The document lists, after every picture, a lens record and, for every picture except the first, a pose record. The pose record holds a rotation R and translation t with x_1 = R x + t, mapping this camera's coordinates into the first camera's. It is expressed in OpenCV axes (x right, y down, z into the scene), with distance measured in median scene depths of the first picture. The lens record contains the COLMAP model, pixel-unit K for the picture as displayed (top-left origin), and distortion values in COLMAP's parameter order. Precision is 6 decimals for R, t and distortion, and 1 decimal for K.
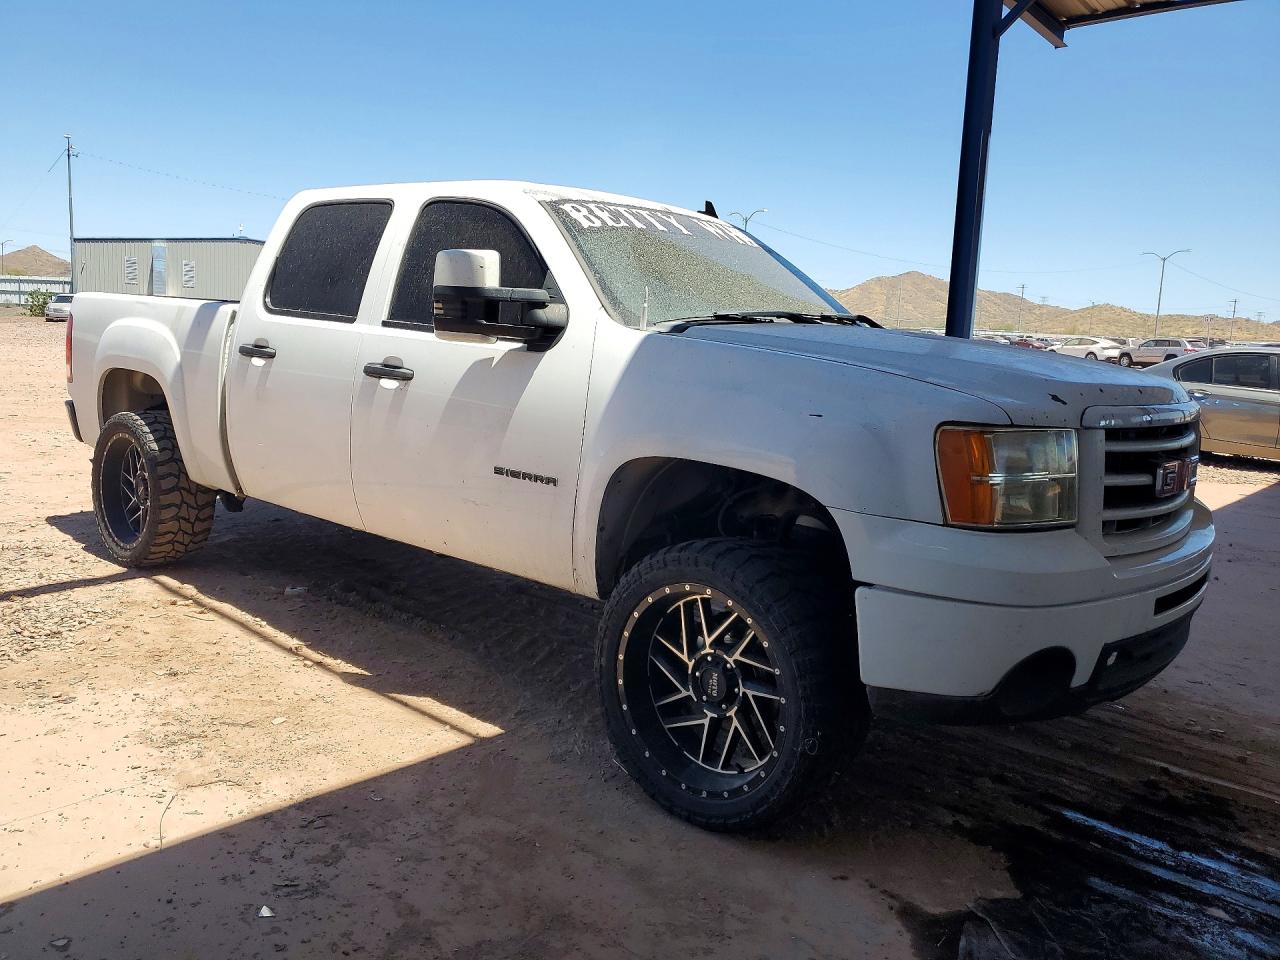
lens RADIAL K [[1001.0, 0, 636.6], [0, 1001.0, 482.0], [0, 0, 1]] dist [-0.004854, 0.019950]
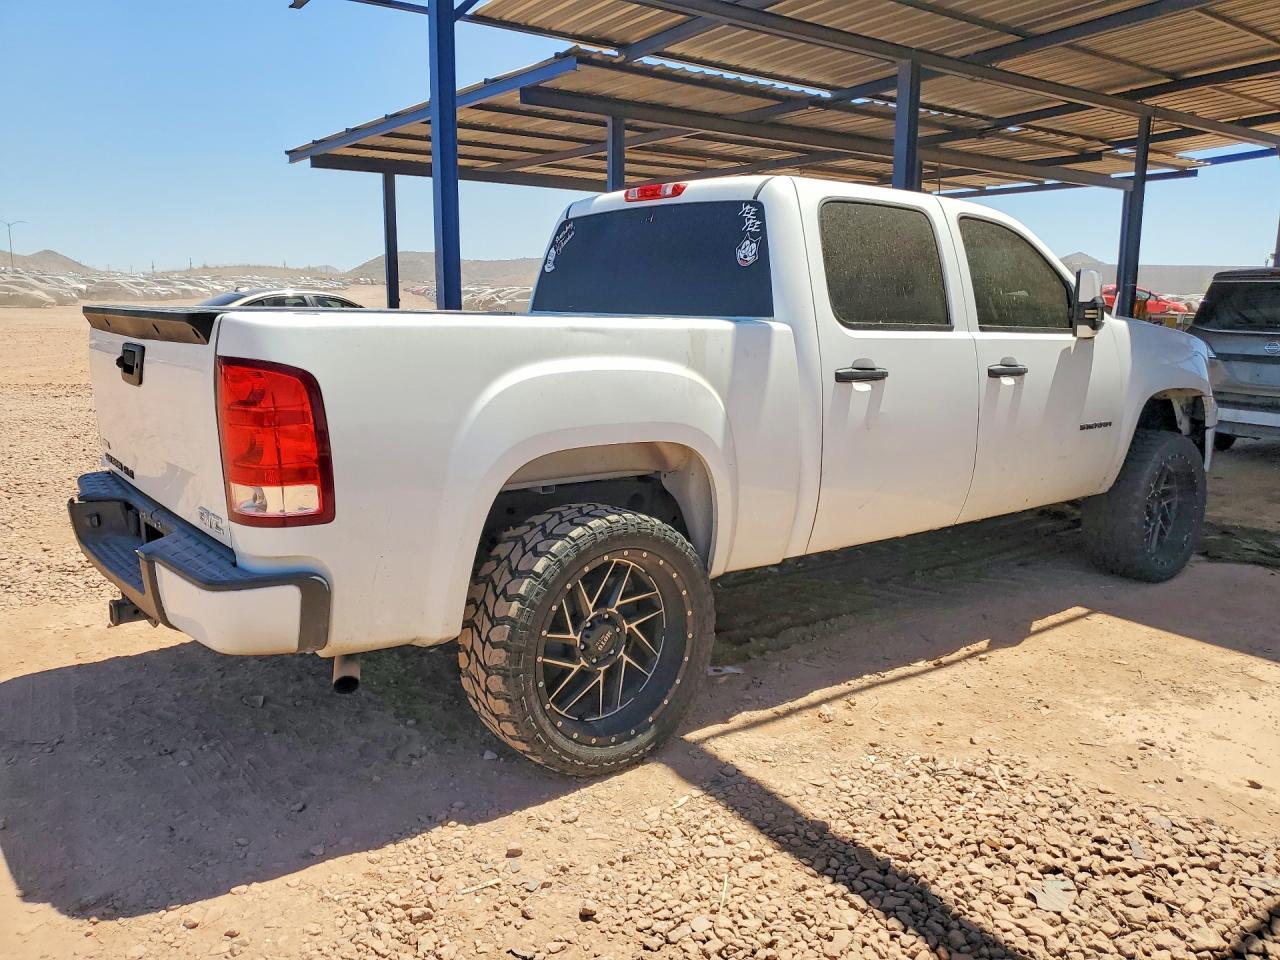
lens RADIAL K [[1001.0, 0, 642.7], [0, 1001.0, 481.3], [0, 0, 1]] dist [-0.004854, 0.019950]
pose [[0.198082, -0.241768, 0.949901, -1.381970], [0.140309, 0.966117, 0.216636, -0.281802], [-0.970091, 0.090368, 0.225293, 1.109112]]
